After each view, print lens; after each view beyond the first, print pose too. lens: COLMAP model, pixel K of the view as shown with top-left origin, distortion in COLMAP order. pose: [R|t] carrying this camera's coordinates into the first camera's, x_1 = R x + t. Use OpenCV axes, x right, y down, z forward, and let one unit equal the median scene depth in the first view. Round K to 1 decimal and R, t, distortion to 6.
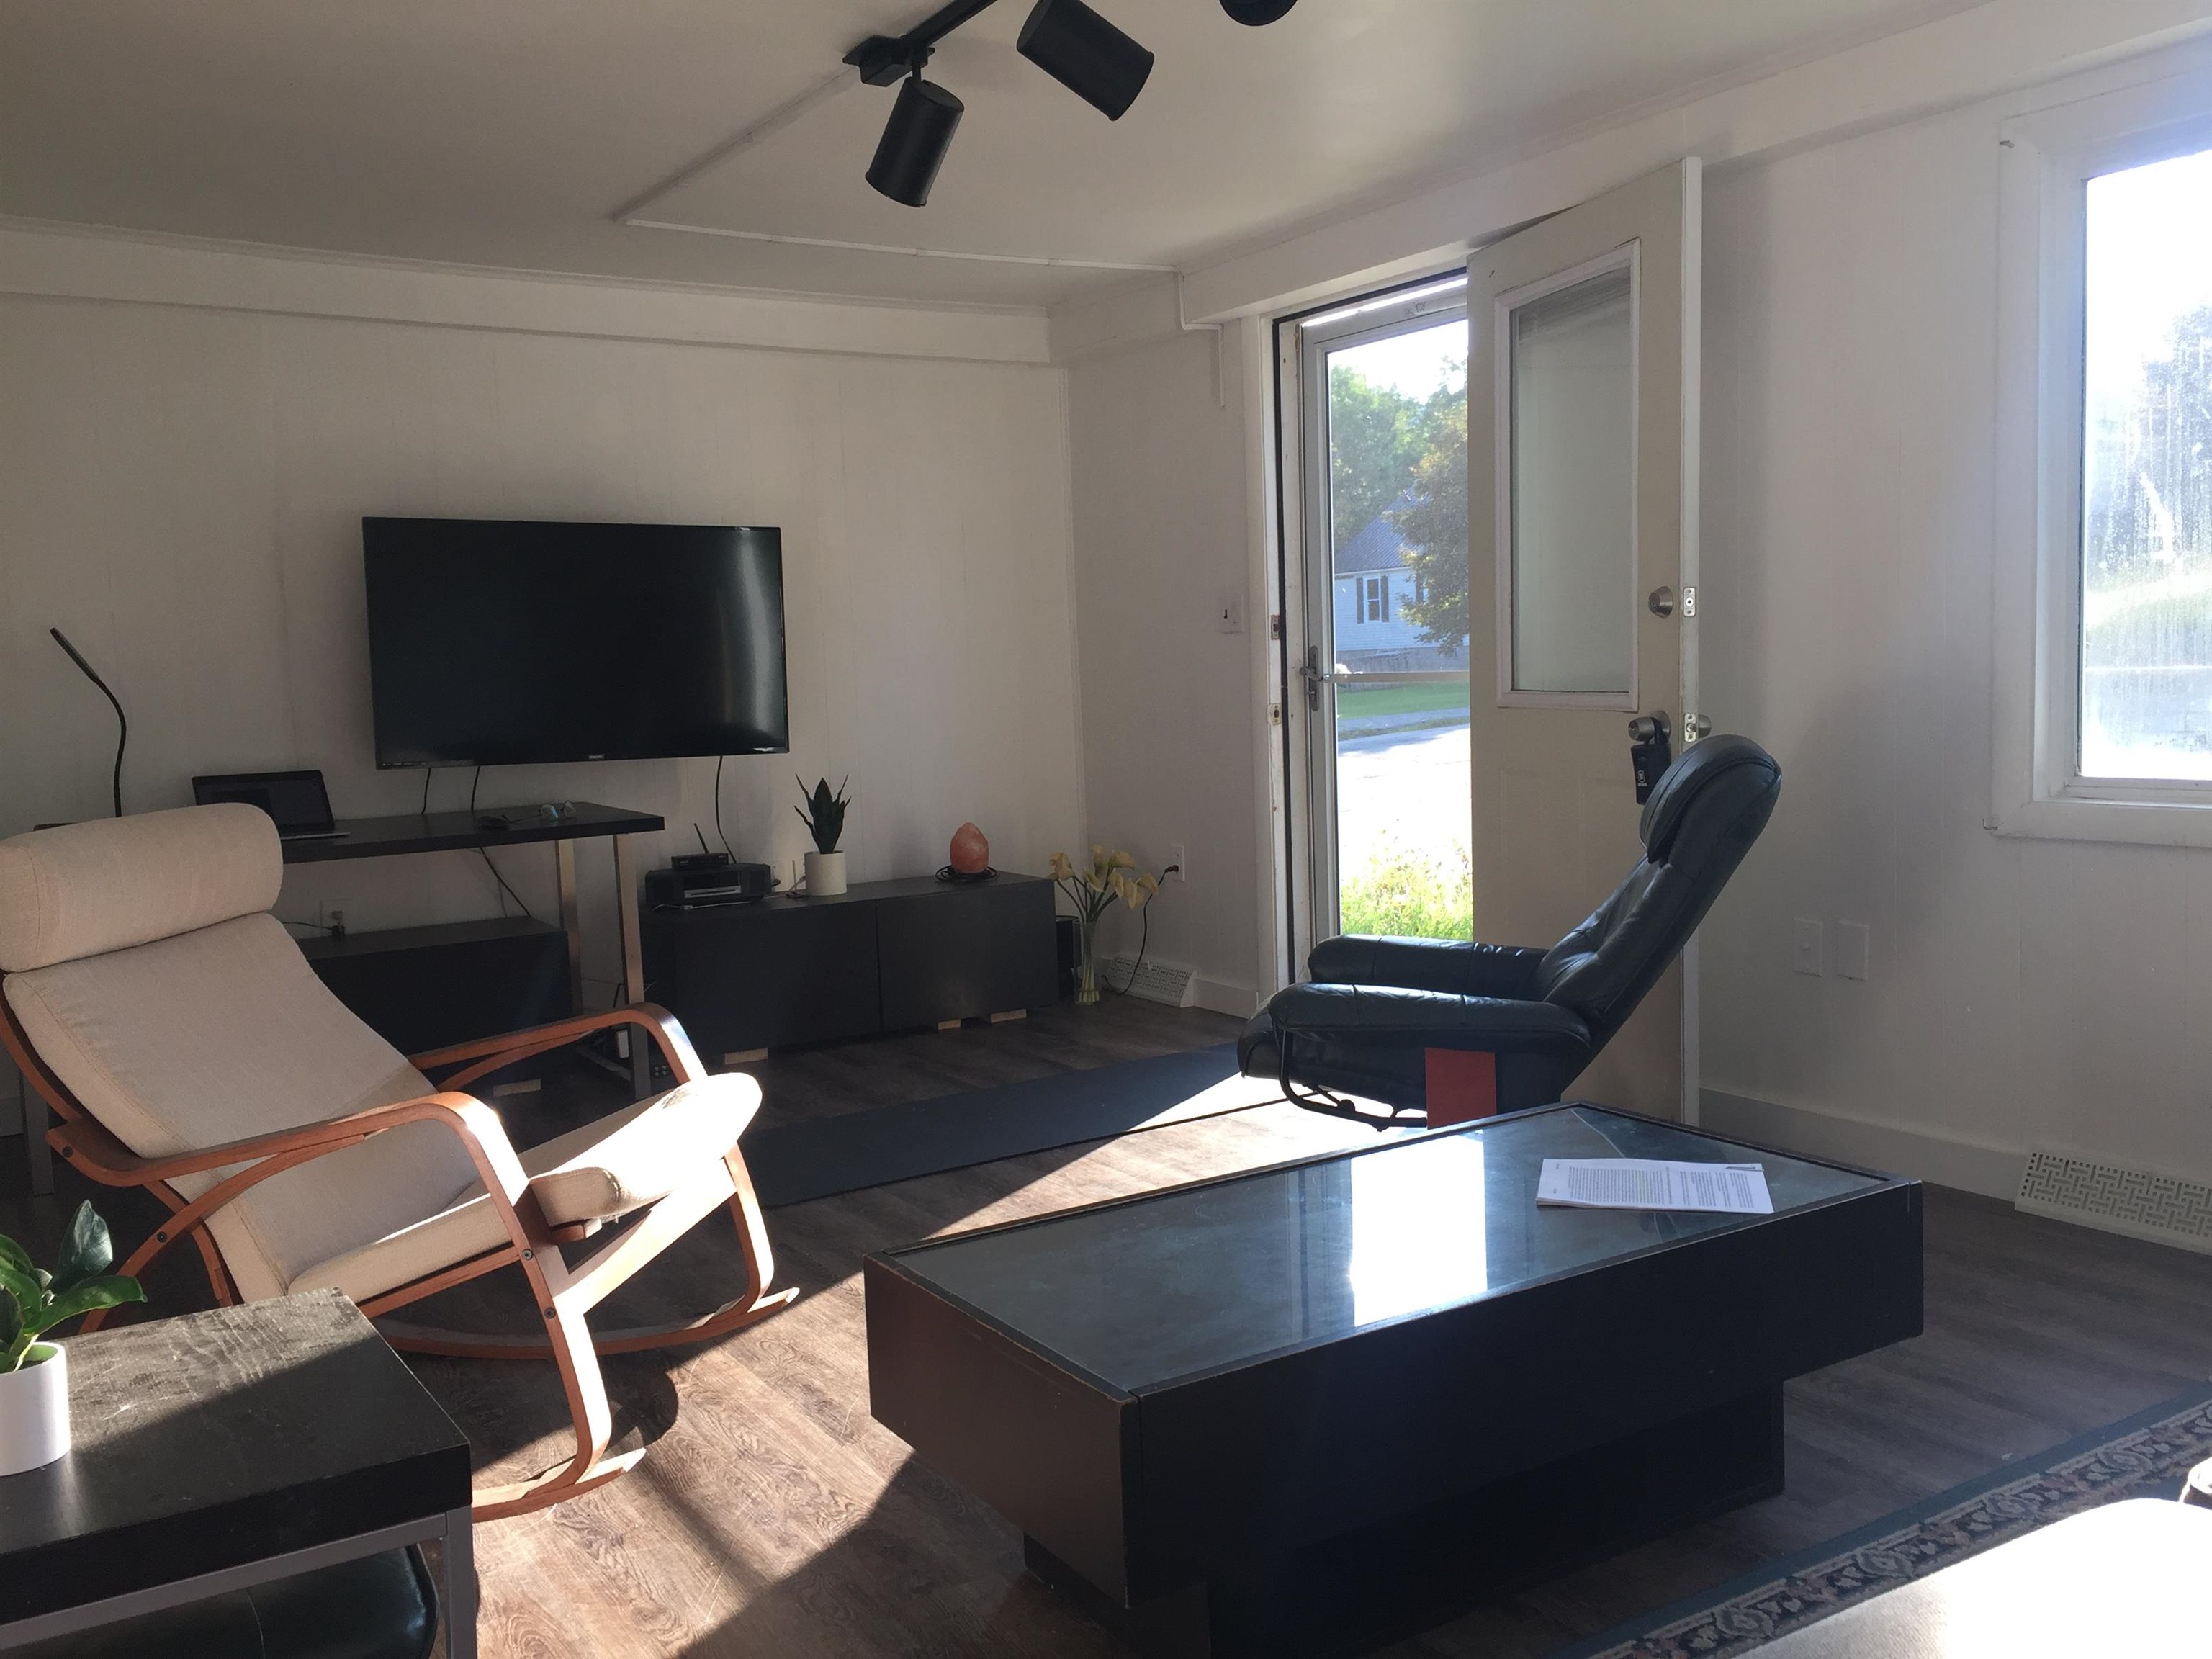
lens RADIAL K [[1890.1, 0, 1106.0], [0, 1890.1, 829.5], [0, 0, 1]] dist [0.098300, -0.109549]
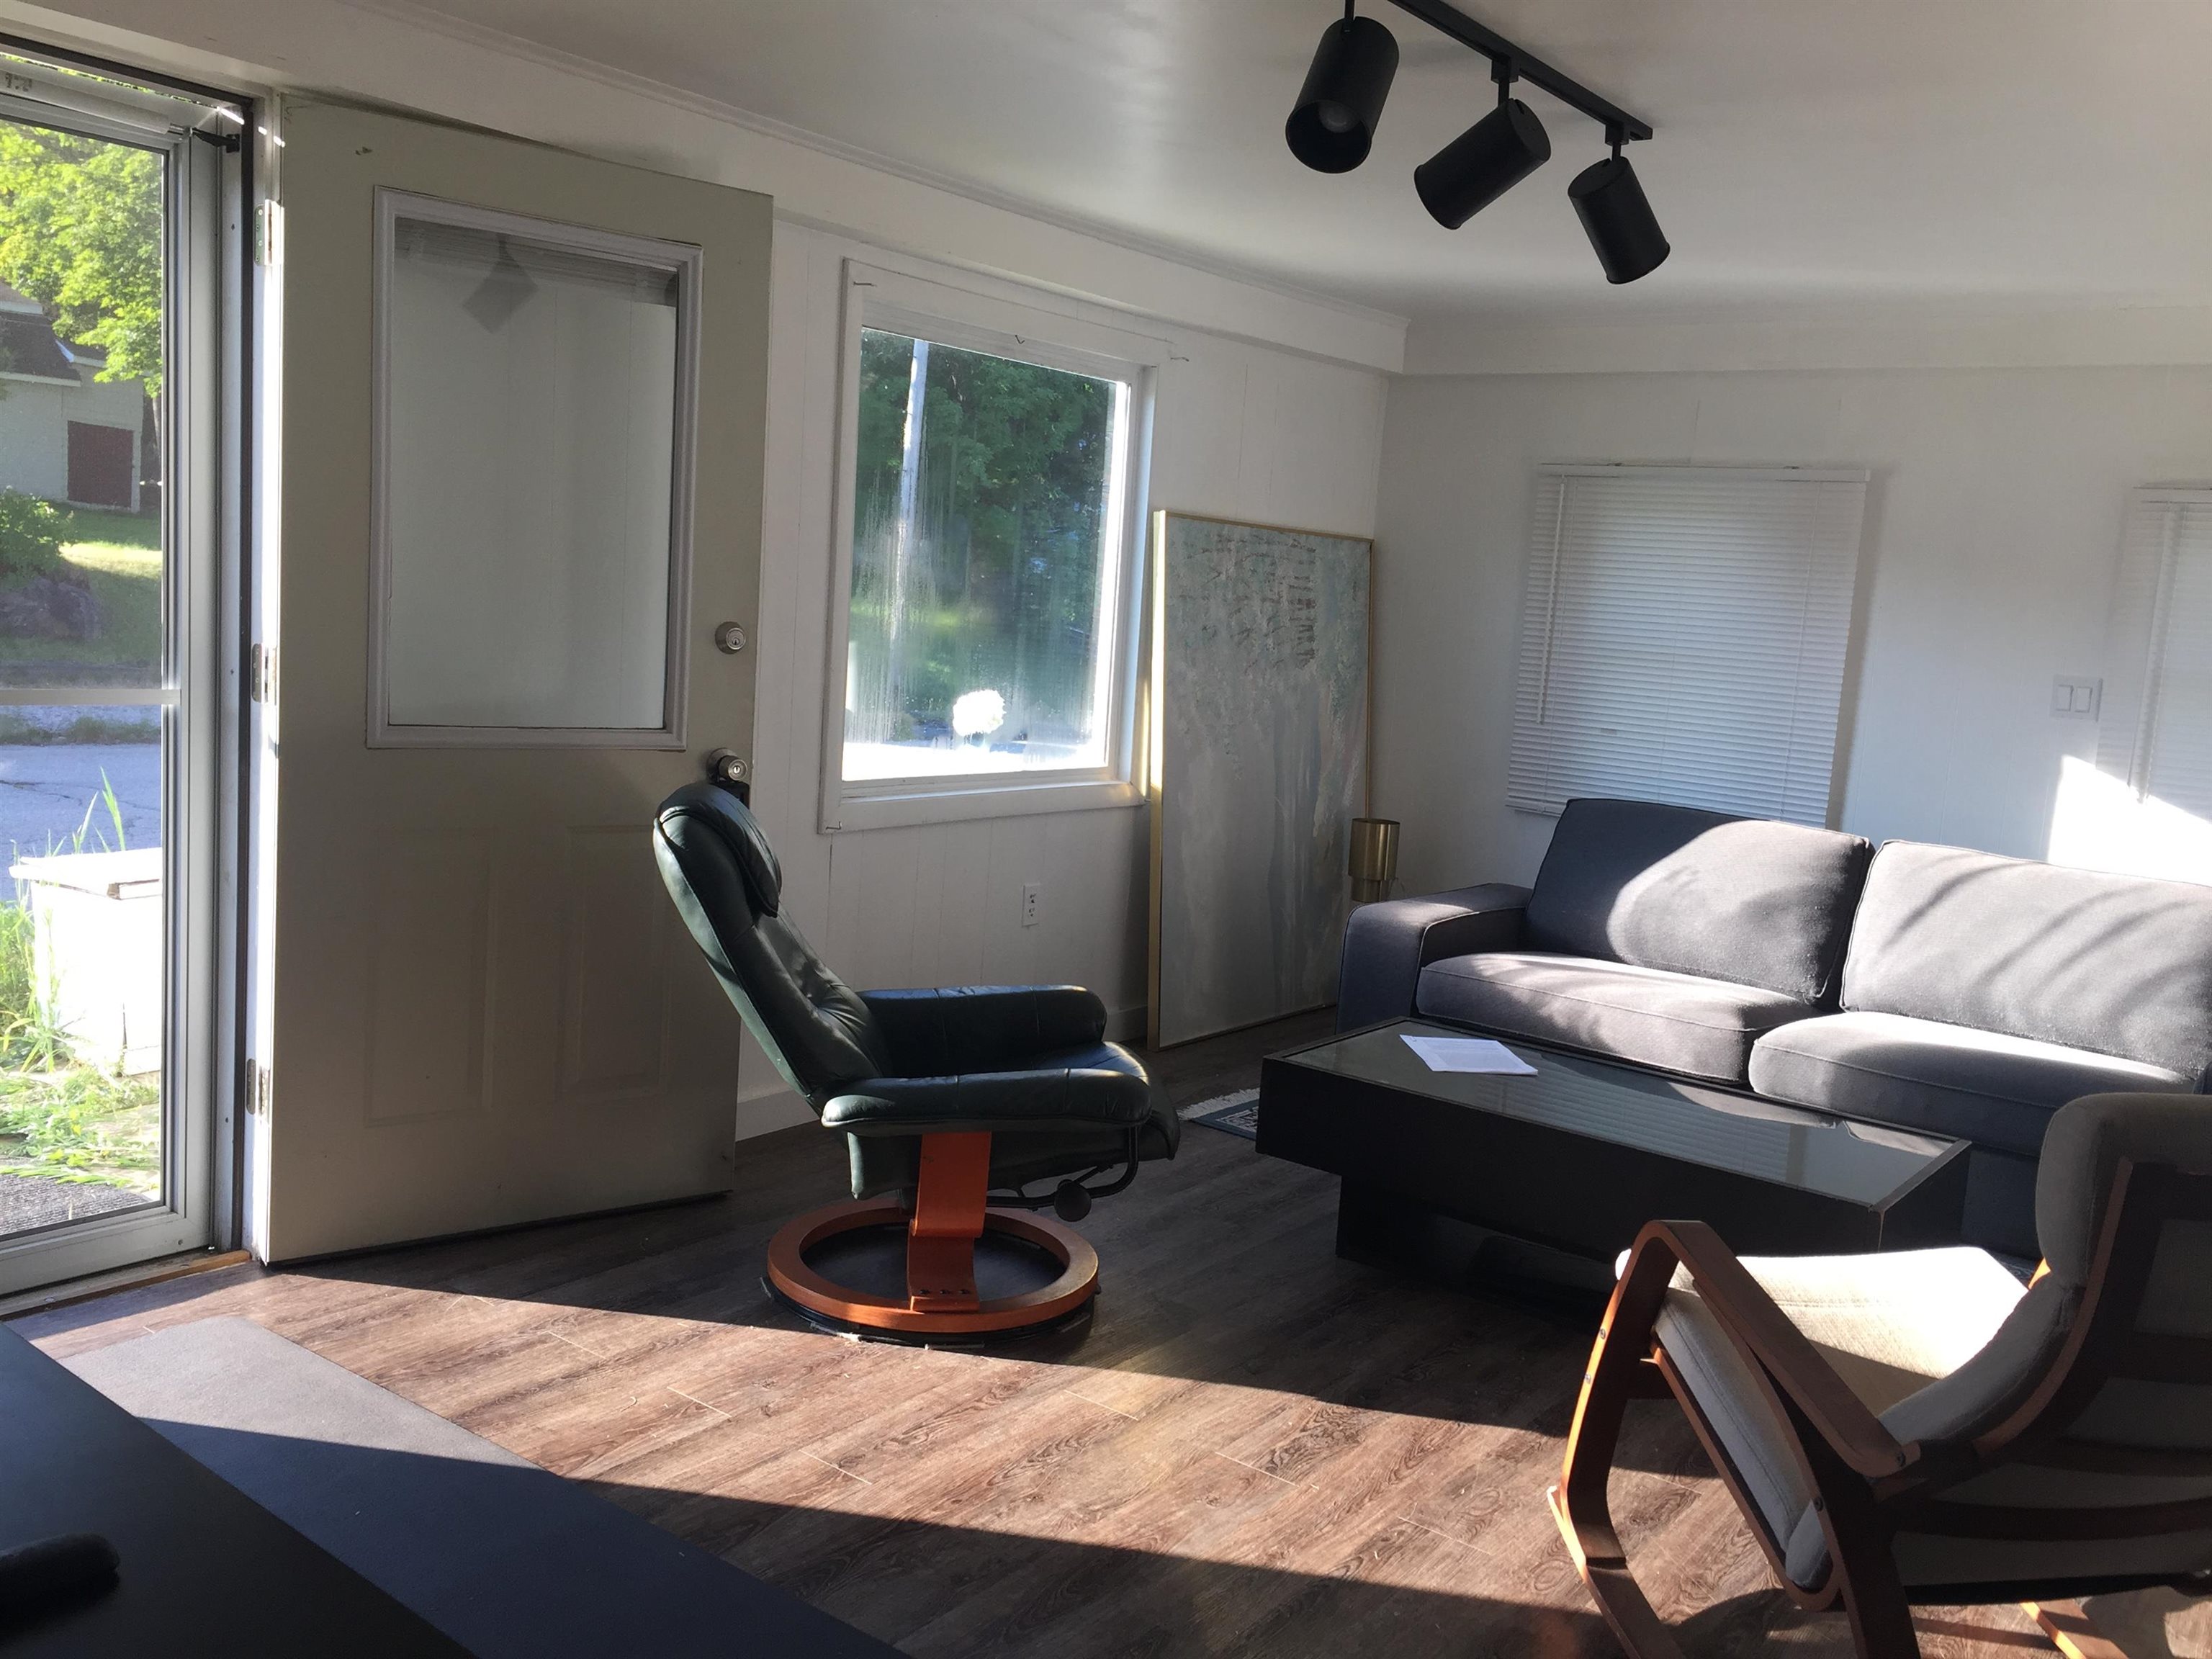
lens RADIAL K [[1882.9, 0, 1106.0], [0, 1882.9, 829.5], [0, 0, 1]] dist [0.086008, 0.000708]
pose [[-0.357234, -0.116294, 0.926747, -0.523391], [0.019718, 0.991058, 0.131964, -0.111390], [-0.933807, 0.065416, -0.351746, 0.884023]]
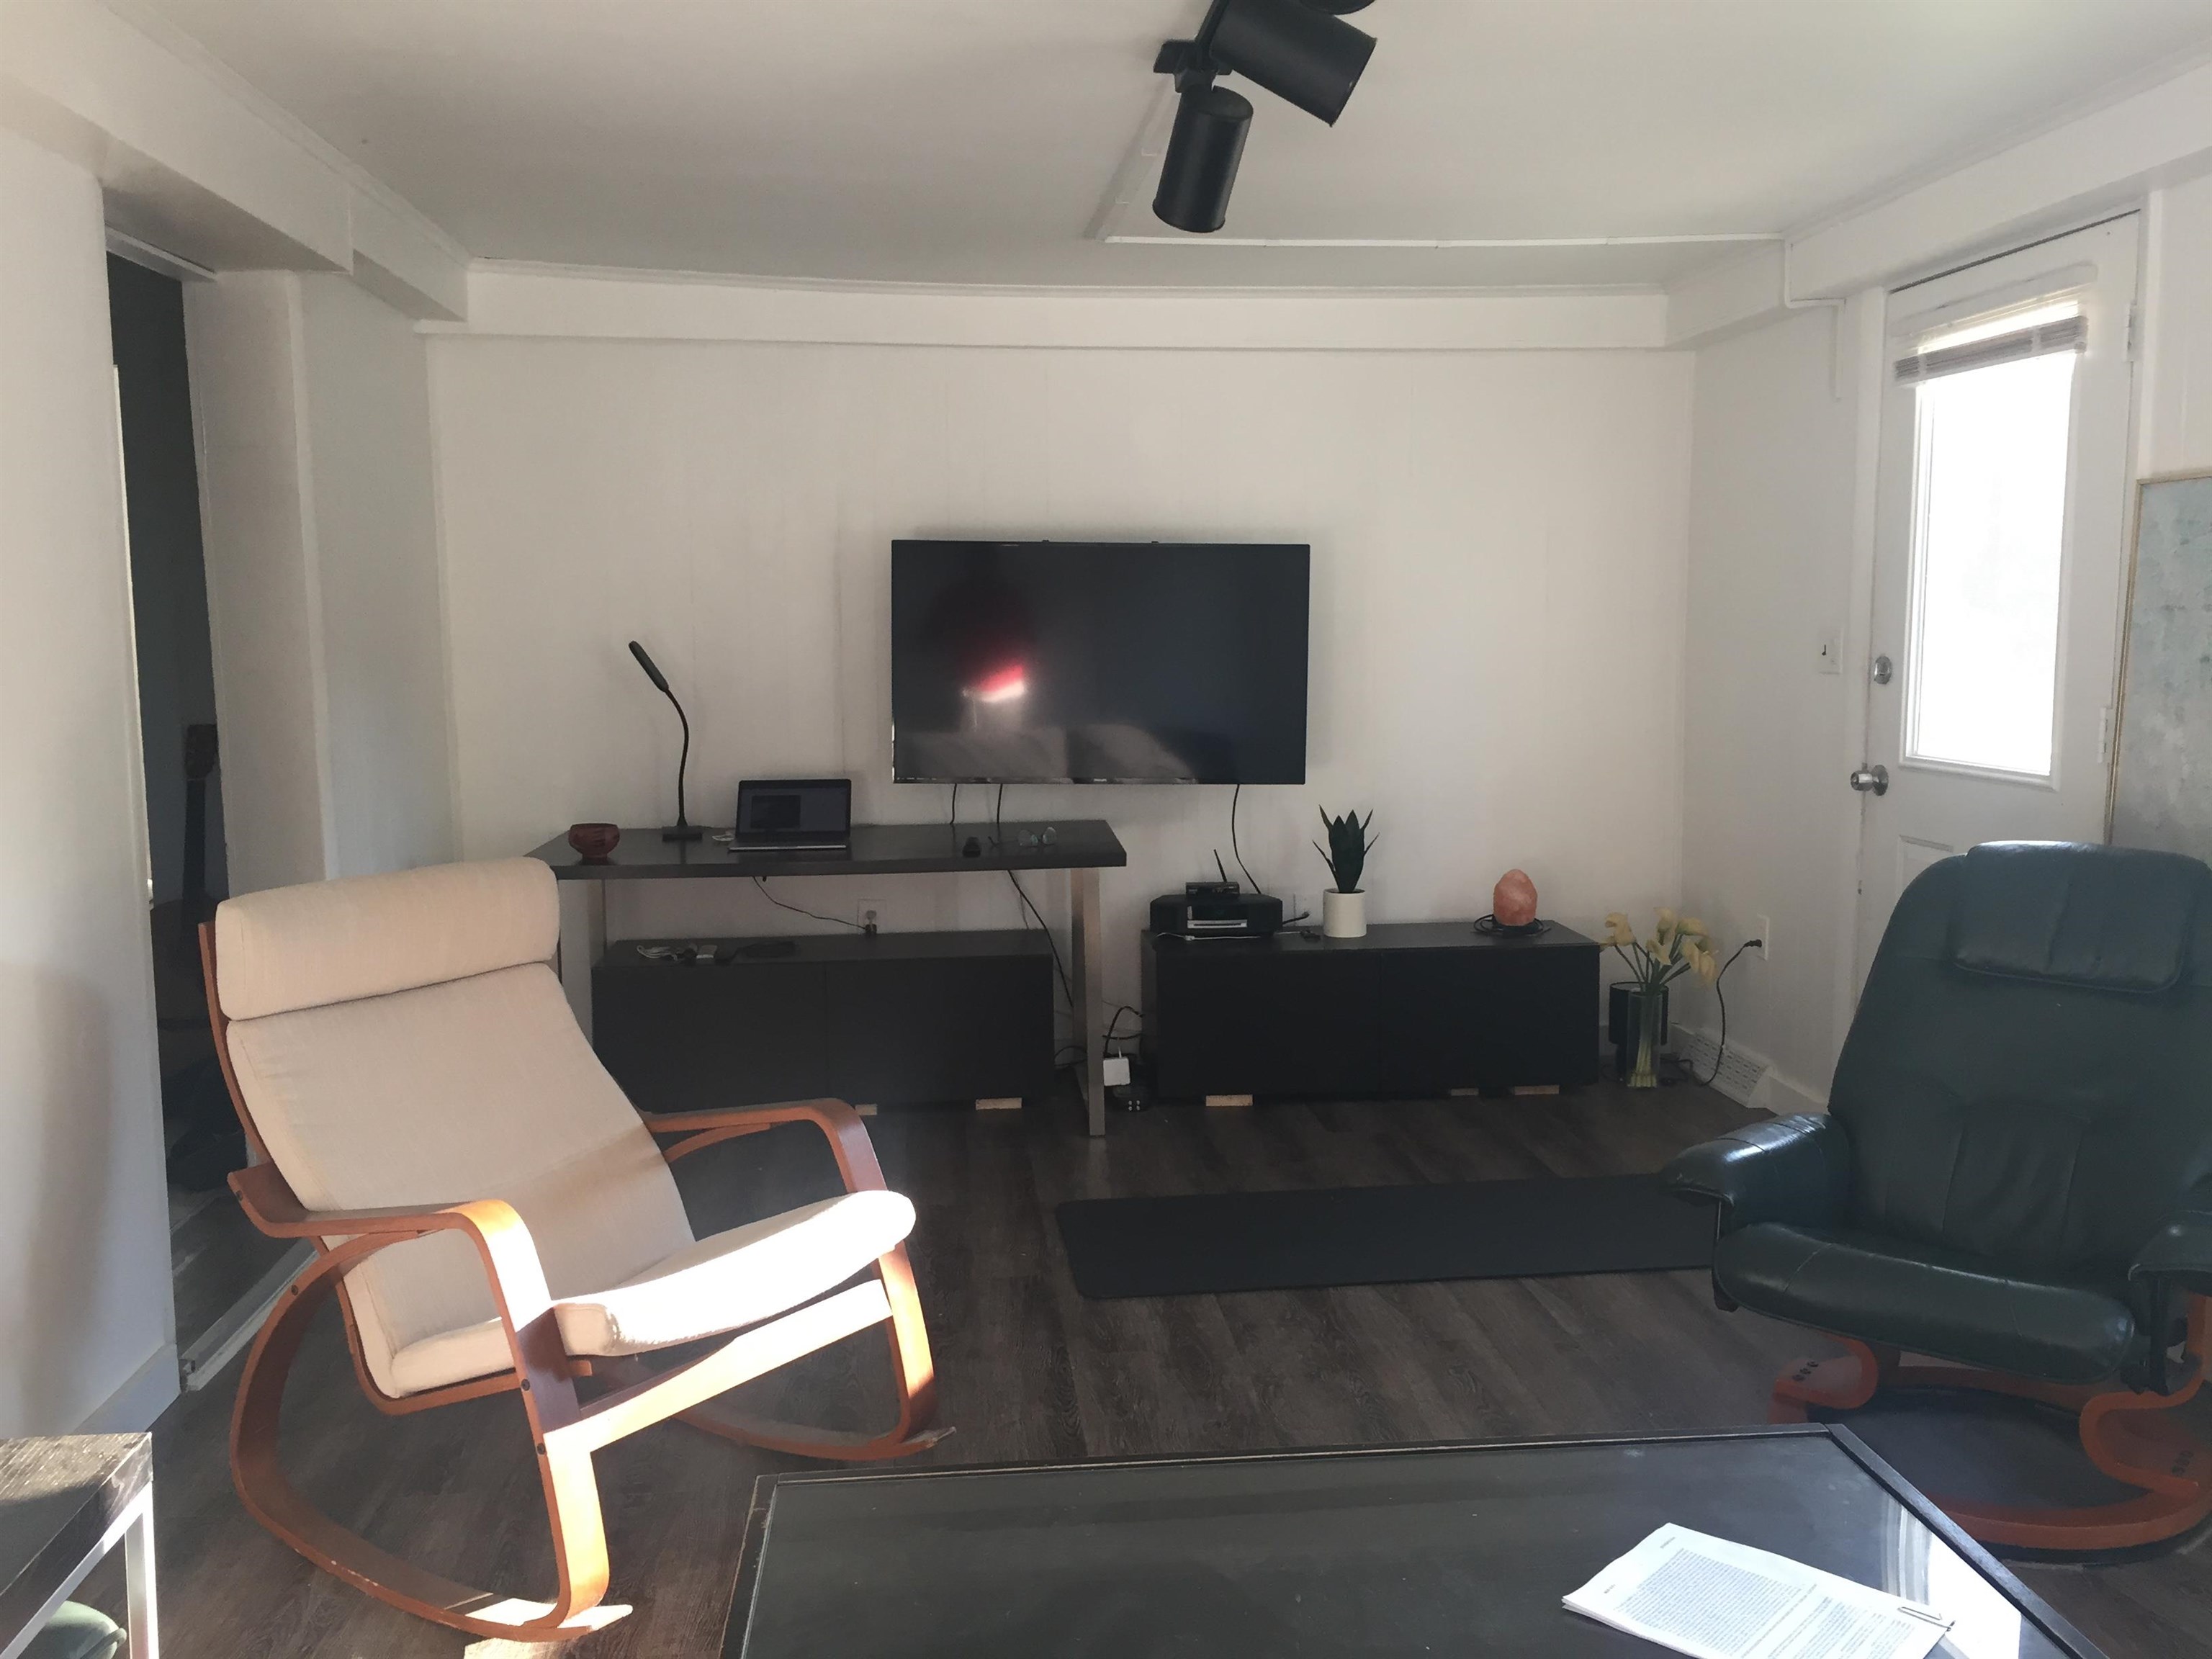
lens RADIAL K [[1890.1, 0, 1106.0], [0, 1890.1, 829.5], [0, 0, 1]] dist [0.098300, -0.109549]
pose [[0.895595, 0.077101, -0.438137, 0.170671], [-0.065110, 0.996979, 0.042351, -0.055594], [0.440079, -0.009402, 0.897910, 0.120828]]
